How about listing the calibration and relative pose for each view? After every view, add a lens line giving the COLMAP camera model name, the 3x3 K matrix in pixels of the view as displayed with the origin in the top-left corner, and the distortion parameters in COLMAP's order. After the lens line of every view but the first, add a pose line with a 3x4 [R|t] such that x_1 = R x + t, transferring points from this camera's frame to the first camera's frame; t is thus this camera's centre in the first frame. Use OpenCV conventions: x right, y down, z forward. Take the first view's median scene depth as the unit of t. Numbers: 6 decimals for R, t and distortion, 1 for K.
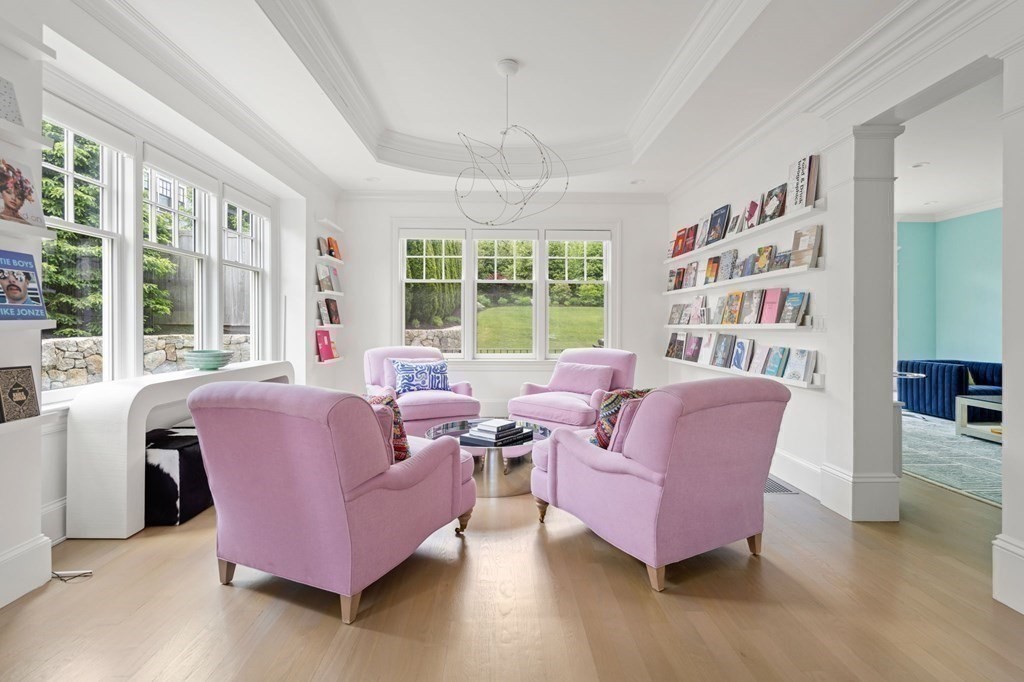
lens RADIAL K [[480.1, 0, 511.1], [0, 480.1, 327.7], [0, 0, 1]] dist [-0.001180, -0.000203]
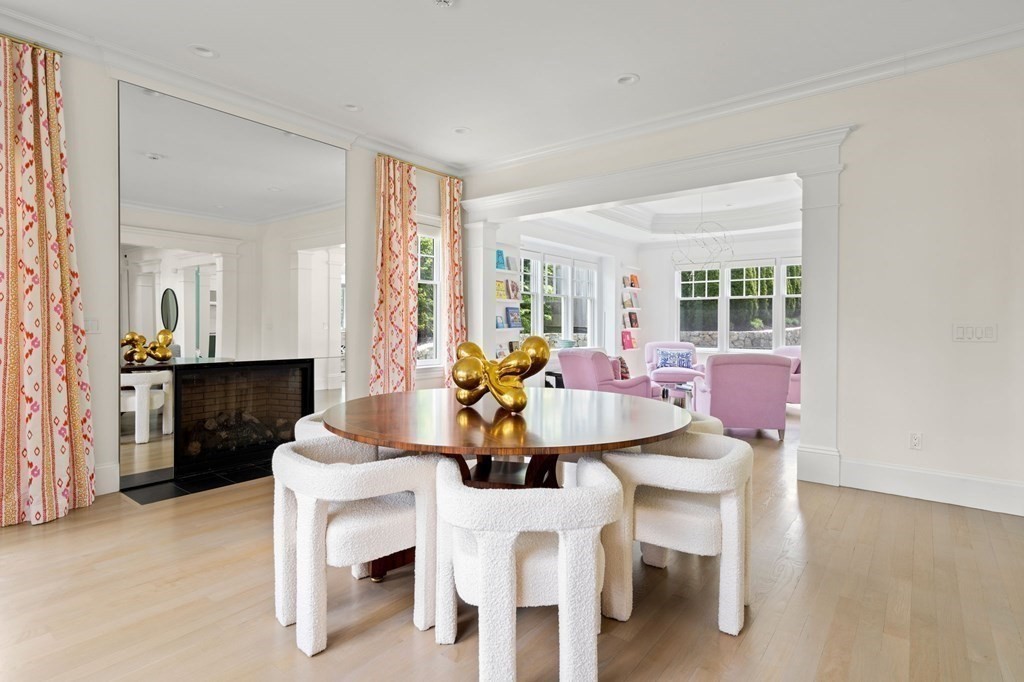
lens RADIAL K [[525.9, 0, 512.0], [0, 525.9, 341.0], [0, 0, 1]] dist [-0.000277, -0.000022]
pose [[0.771340, 0.018282, -0.636161, 0.476342], [-0.002759, 0.999674, 0.025384, -0.006525], [0.636418, -0.017824, 0.771139, -0.684168]]
